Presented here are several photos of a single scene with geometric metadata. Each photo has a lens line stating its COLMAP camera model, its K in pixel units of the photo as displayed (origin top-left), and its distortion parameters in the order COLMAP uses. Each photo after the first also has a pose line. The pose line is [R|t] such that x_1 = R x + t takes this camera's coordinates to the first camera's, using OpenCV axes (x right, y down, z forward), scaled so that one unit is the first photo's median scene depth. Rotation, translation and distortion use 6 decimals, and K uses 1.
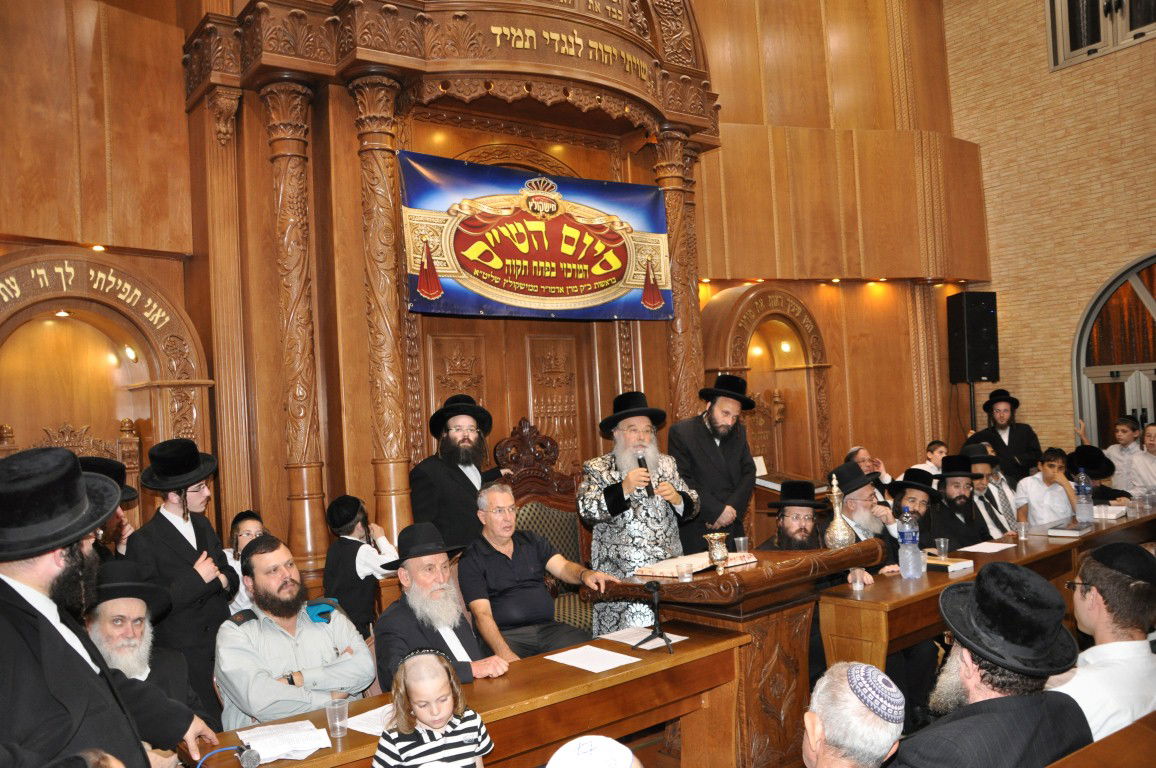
lens RADIAL K [[937.6, 0, 579.6], [0, 937.6, 402.4], [0, 0, 1]] dist [-0.167980, 0.184236]
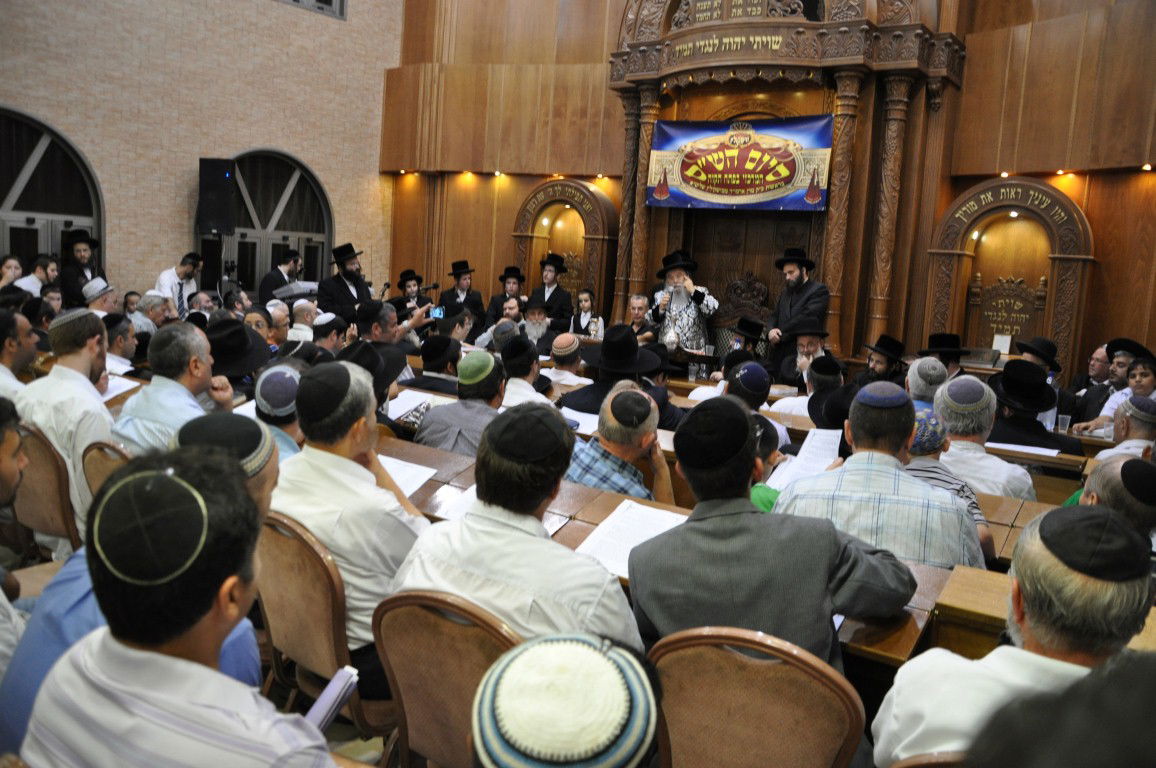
lens RADIAL K [[937.6, 0, 579.6], [0, 937.6, 402.4], [0, 0, 1]] dist [-0.167980, 0.184236]
pose [[0.258205, 0.191435, -0.946933, 1.520636], [-0.079418, 0.981059, 0.176679, -0.022696], [0.962820, 0.029584, 0.268518, 0.310429]]
